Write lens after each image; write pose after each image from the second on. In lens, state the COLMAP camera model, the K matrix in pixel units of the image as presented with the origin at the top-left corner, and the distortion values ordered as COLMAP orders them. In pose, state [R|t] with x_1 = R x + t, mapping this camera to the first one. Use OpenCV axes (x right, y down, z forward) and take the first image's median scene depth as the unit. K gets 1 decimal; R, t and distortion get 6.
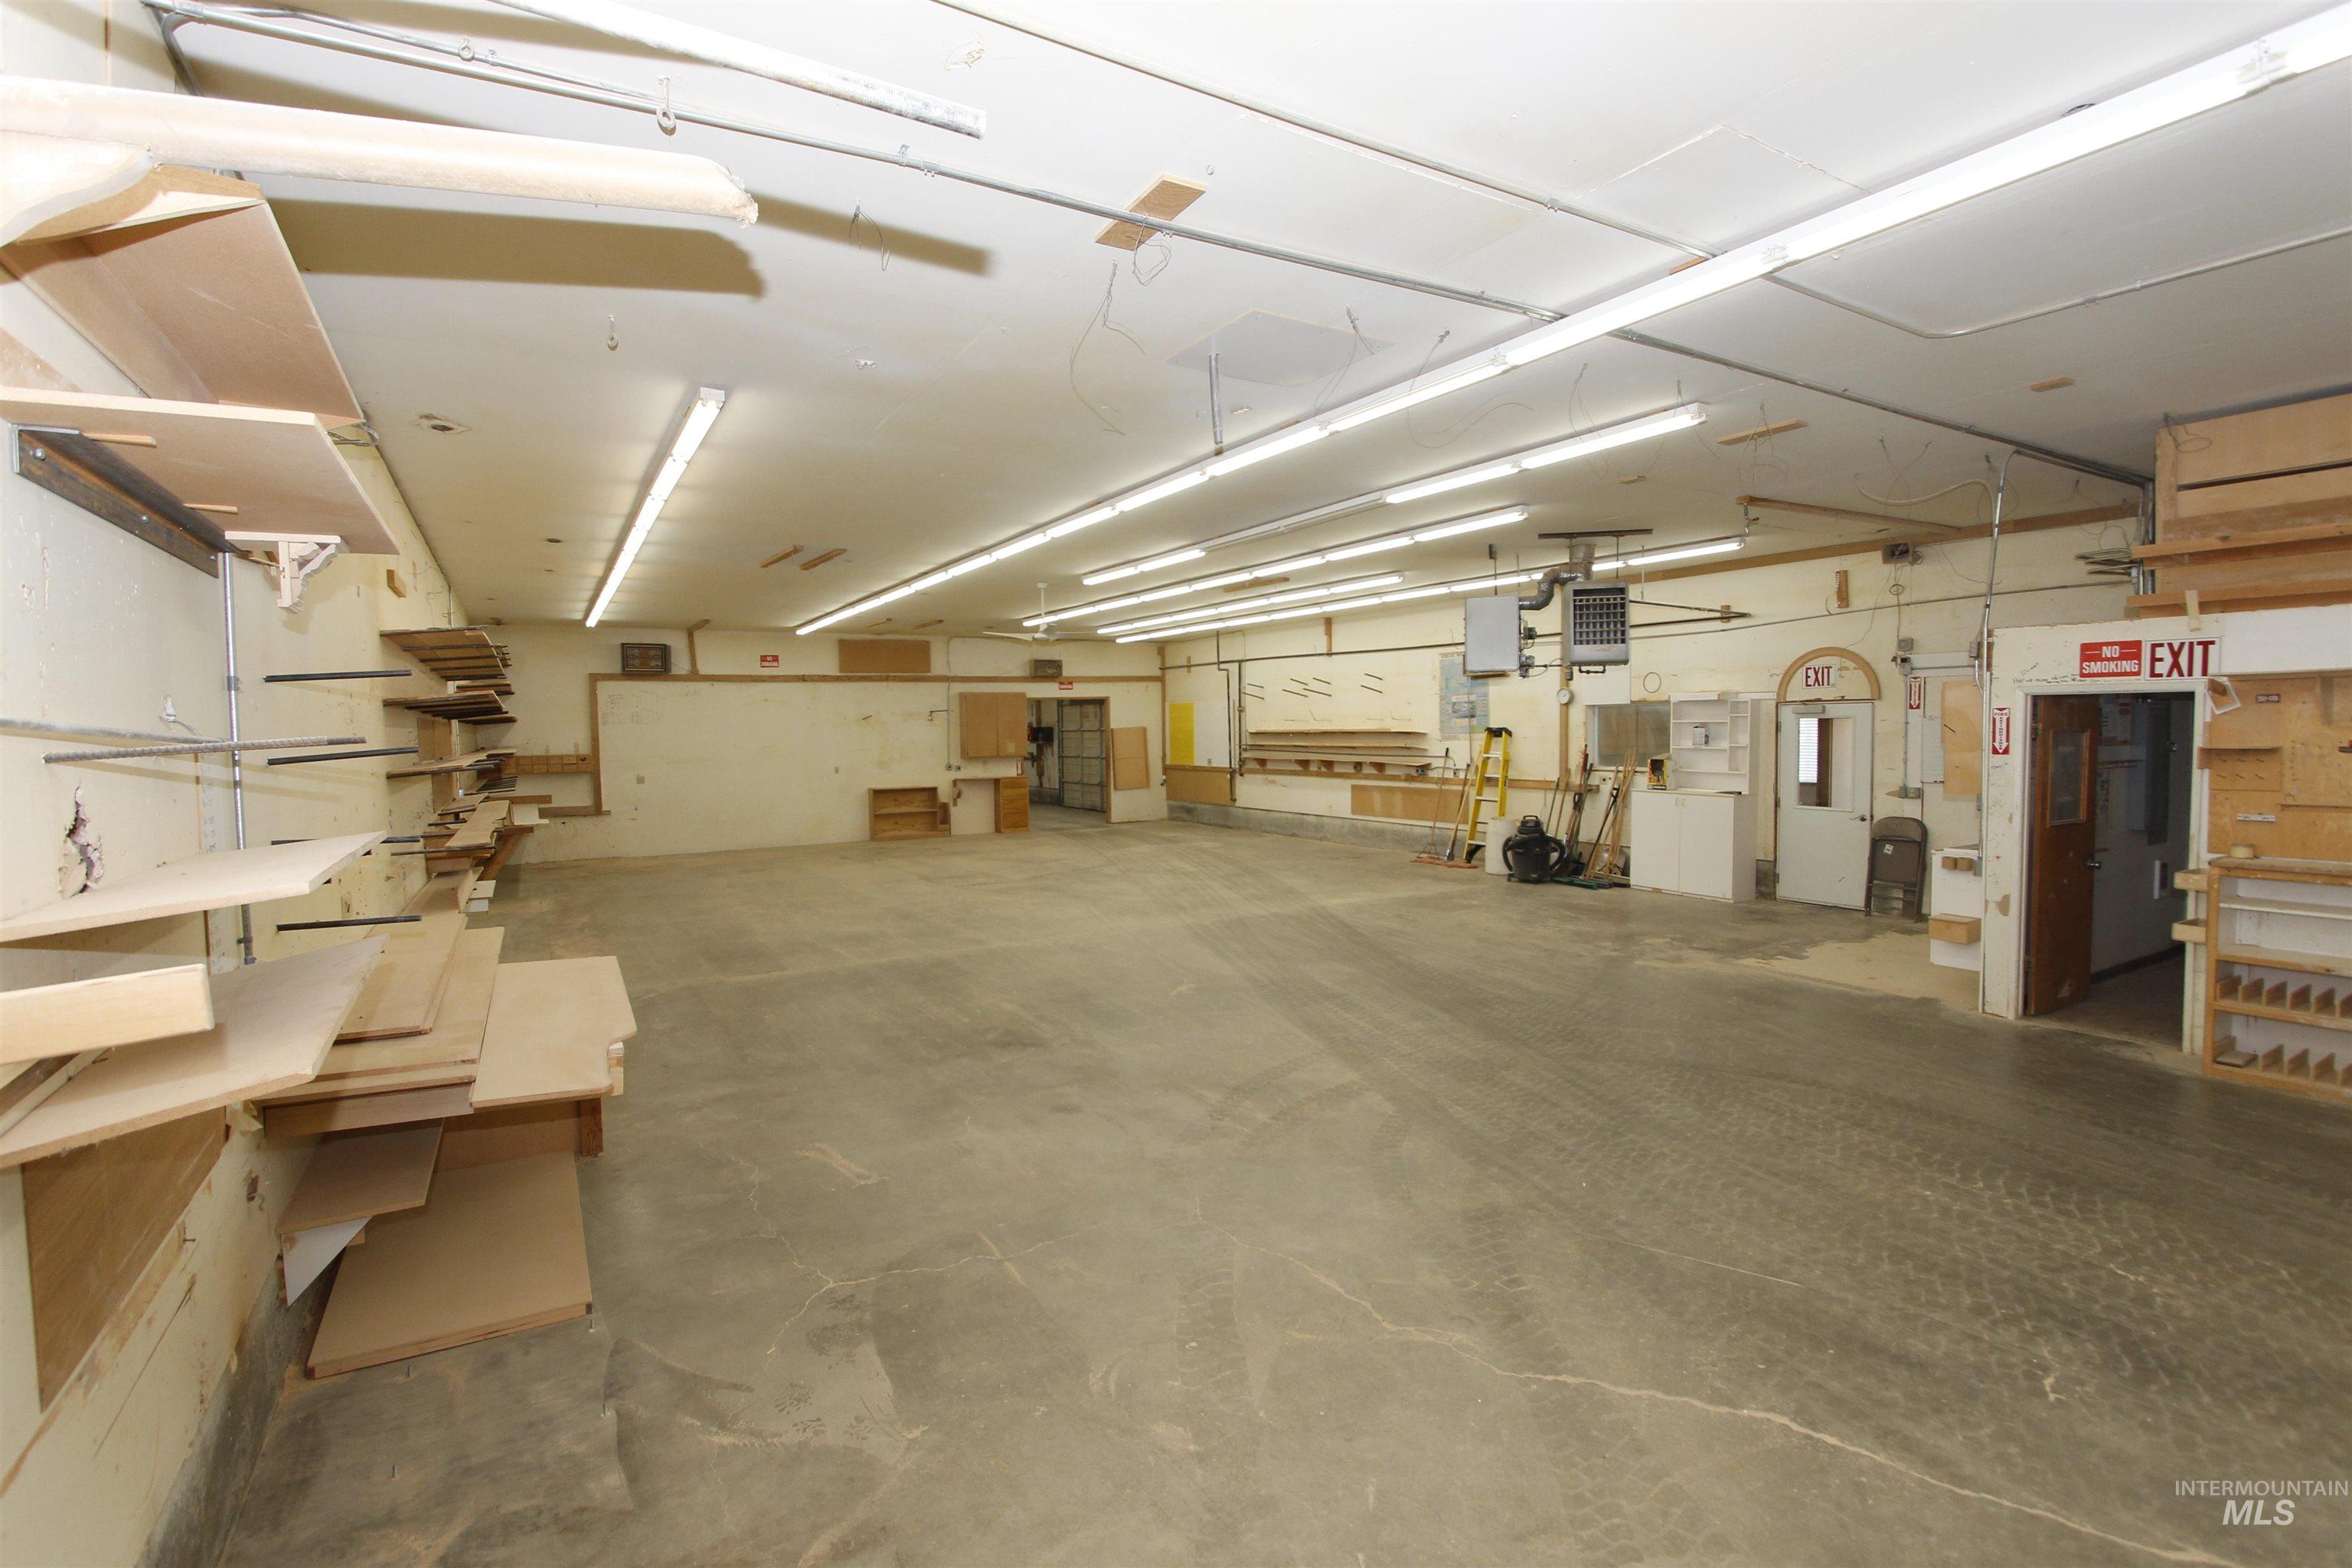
lens RADIAL K [[1085.8, 0, 1173.2], [0, 1085.8, 787.8], [0, 0, 1]] dist [-0.017766, 0.003644]
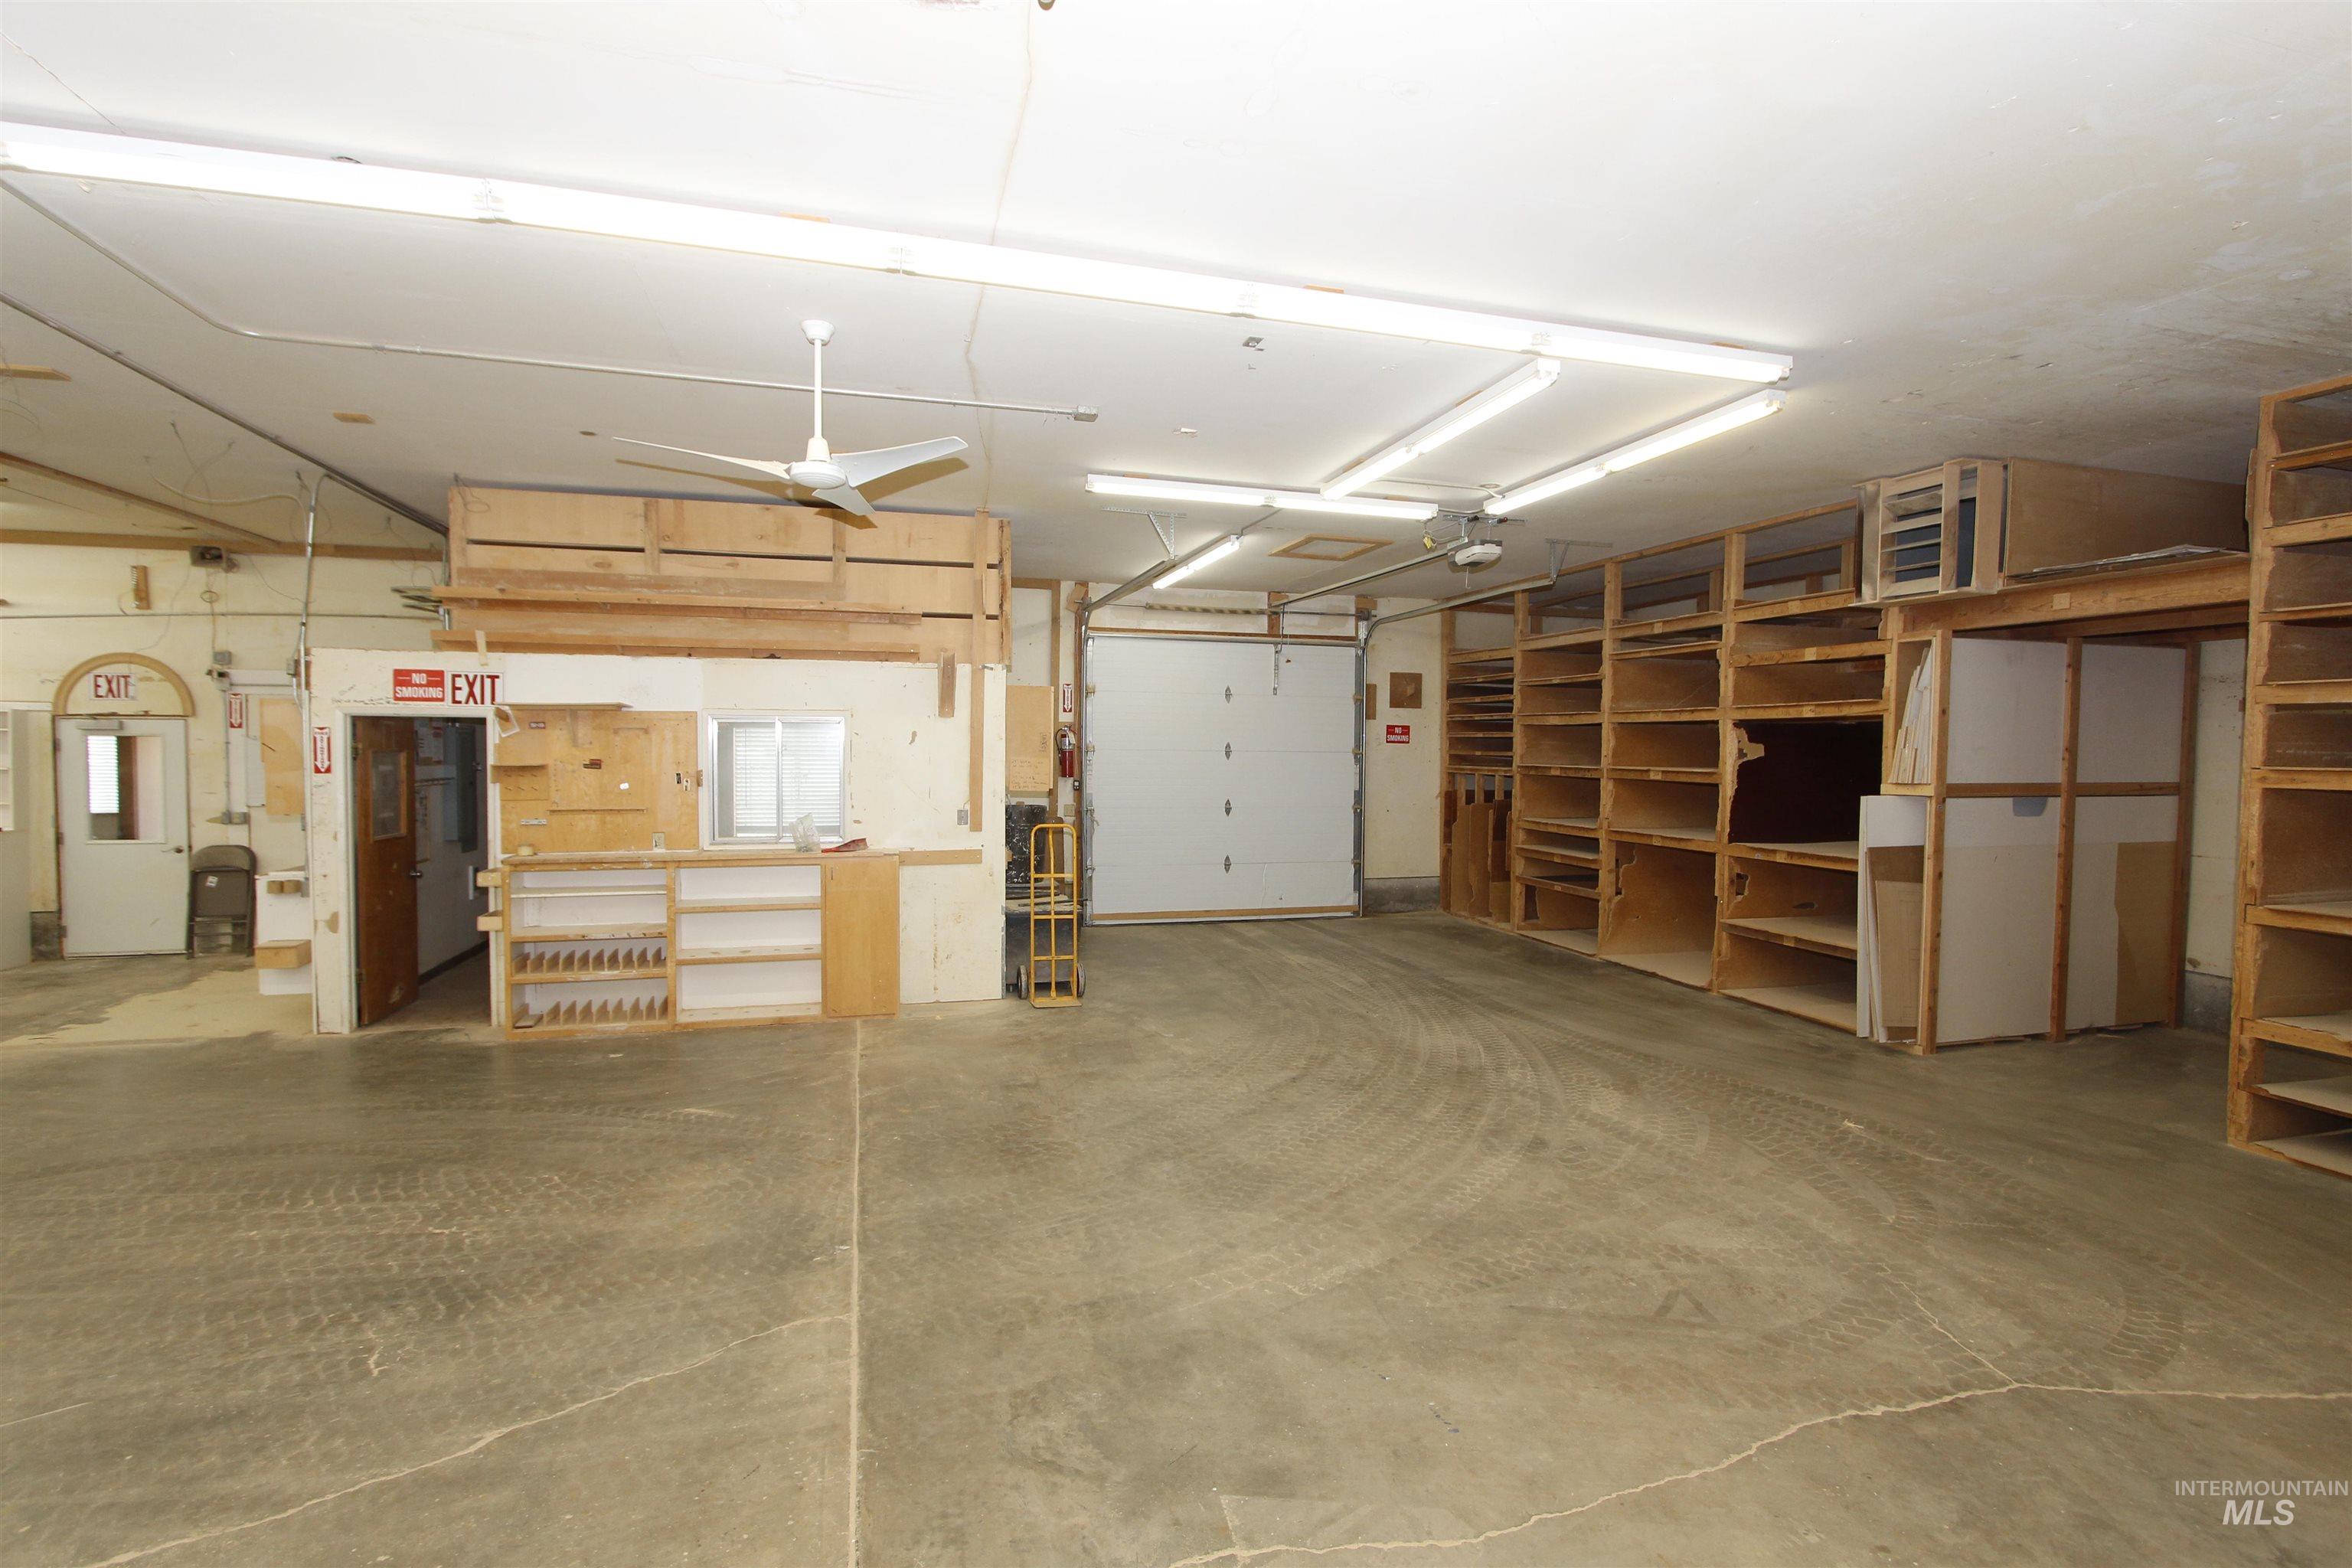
lens RADIAL K [[1085.8, 0, 1165.9], [0, 1085.8, 790.6], [0, 0, 1]] dist [-0.017766, 0.003644]
pose [[0.261946, -0.022310, 0.964825, 0.007579], [0.042947, 0.999012, 0.011441, 0.007357], [-0.964126, 0.038440, 0.262645, -0.020093]]
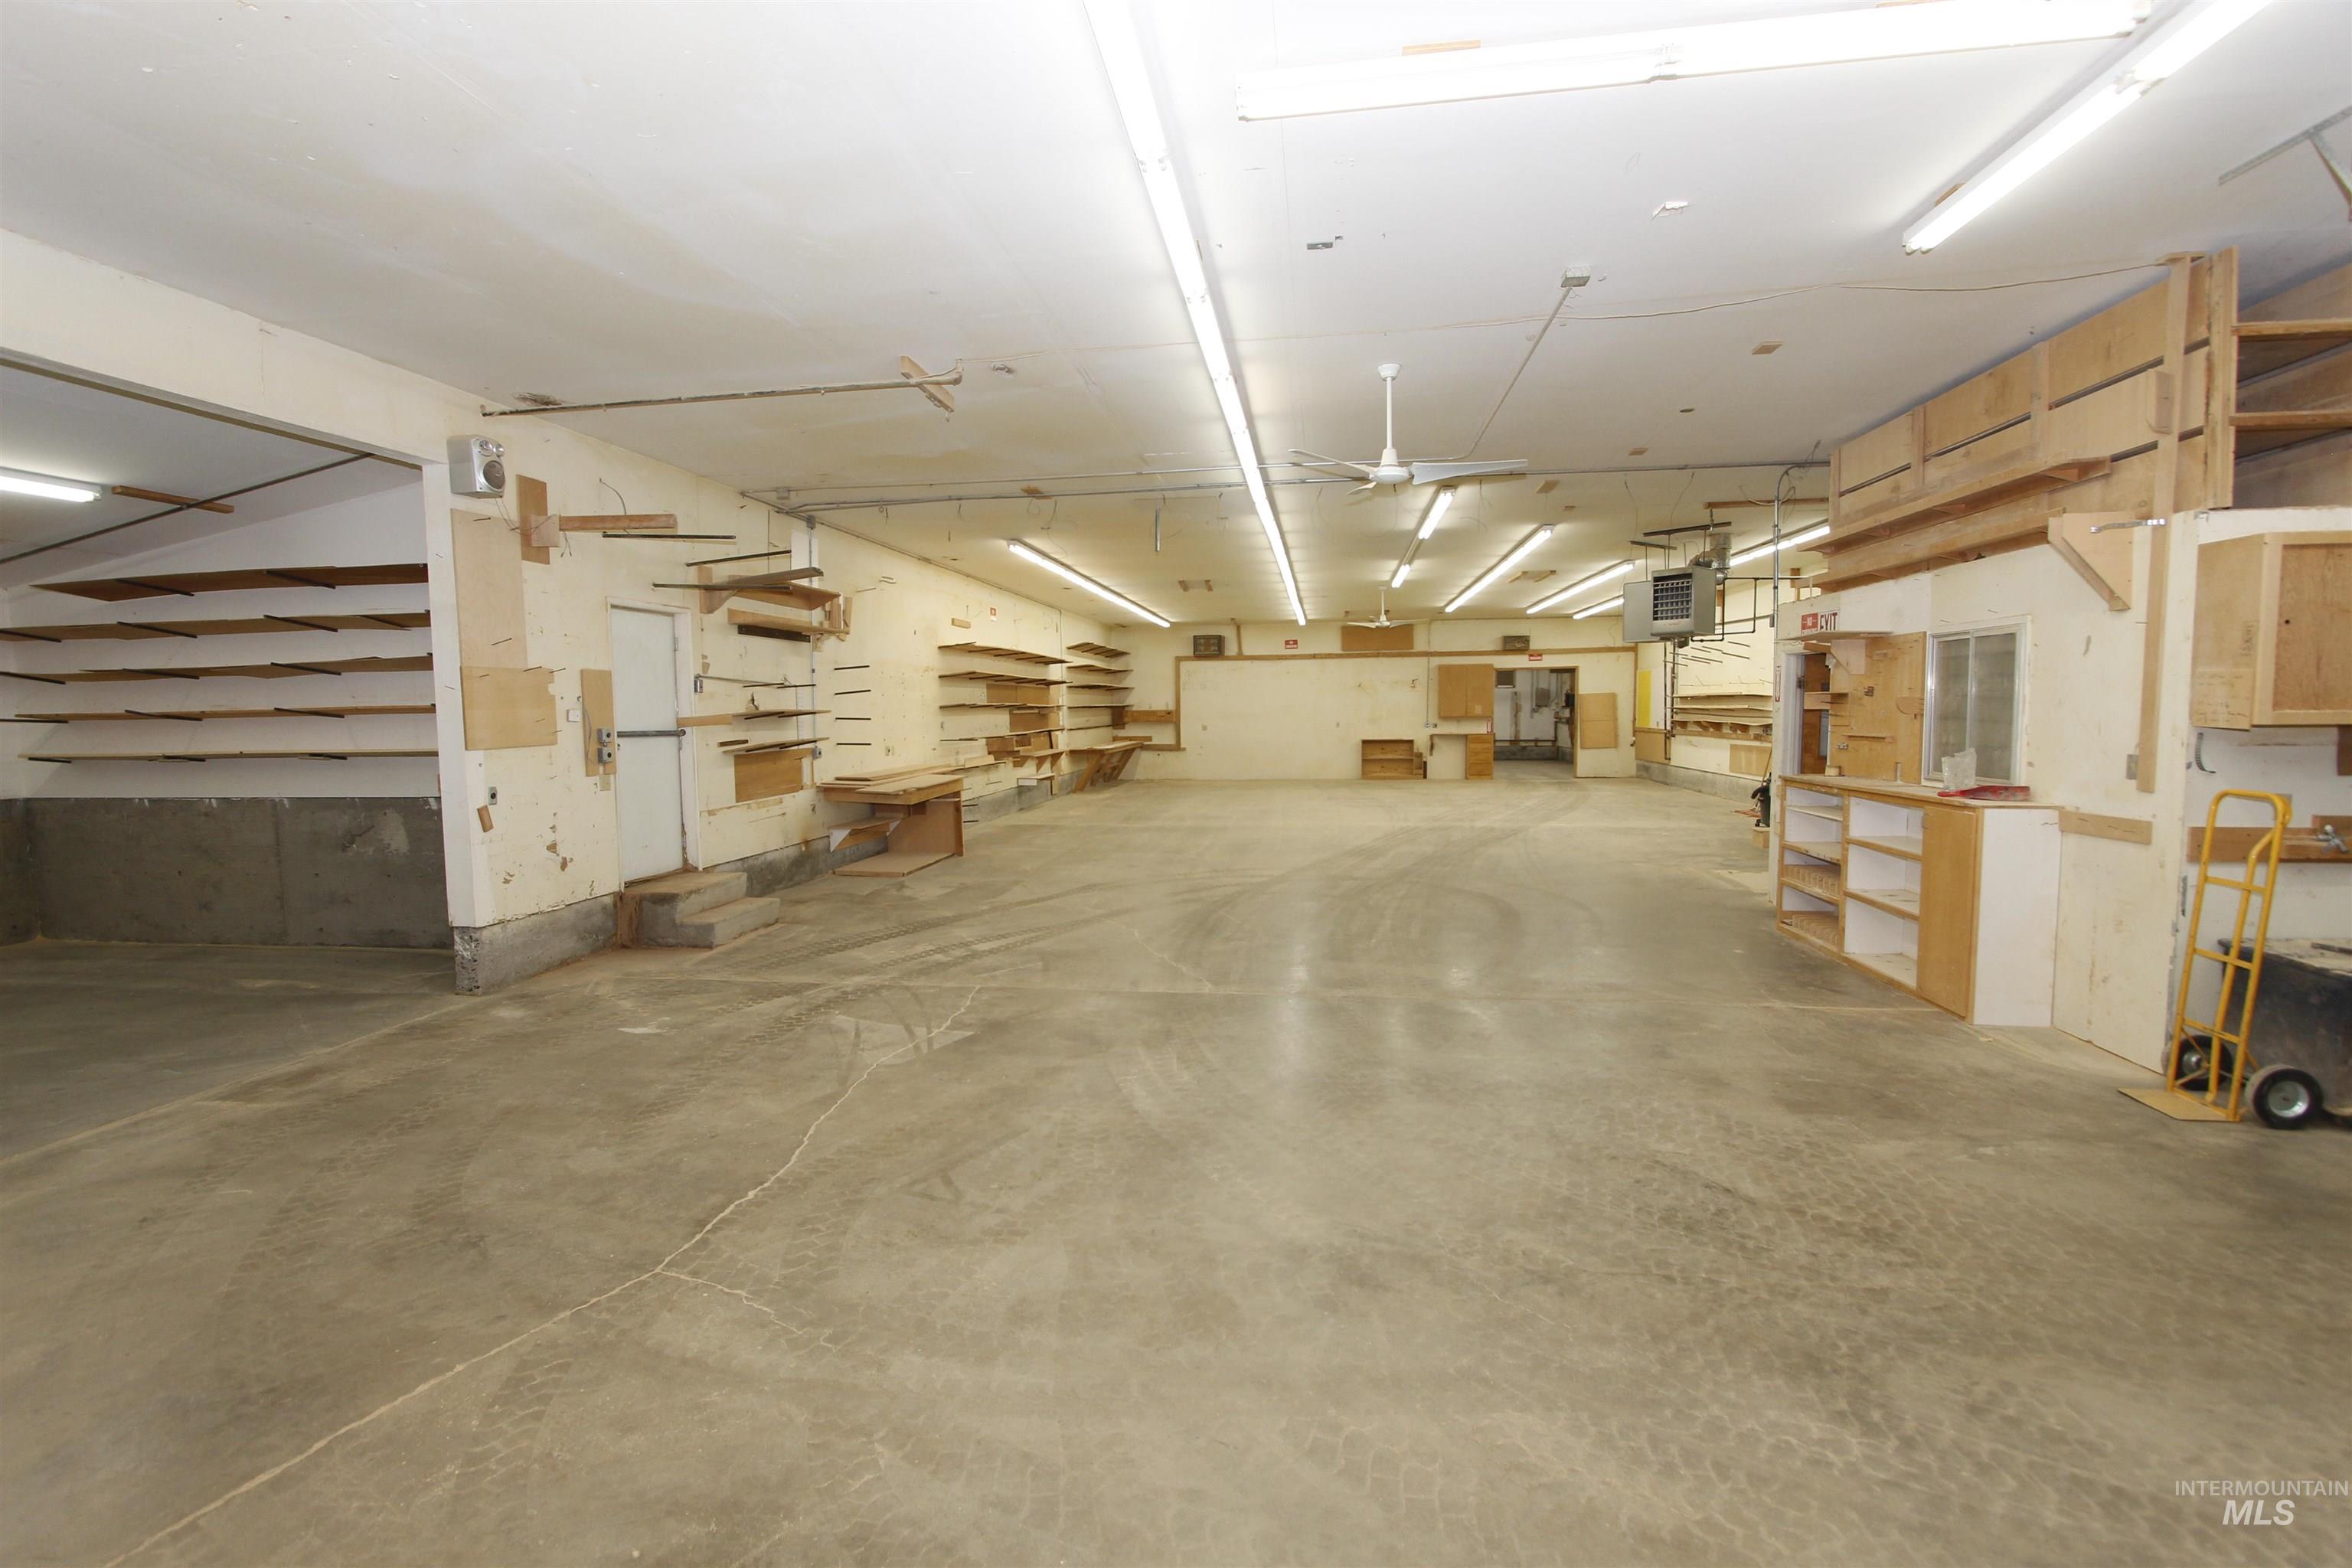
lens RADIAL K [[1085.8, 0, 1177.2], [0, 1085.8, 788.9], [0, 0, 1]] dist [-0.017766, 0.003644]
pose [[0.781344, 0.052972, -0.621849, 1.040840], [-0.036648, 0.998566, 0.039014, 0.050206], [0.623024, -0.007694, 0.782165, -0.485085]]
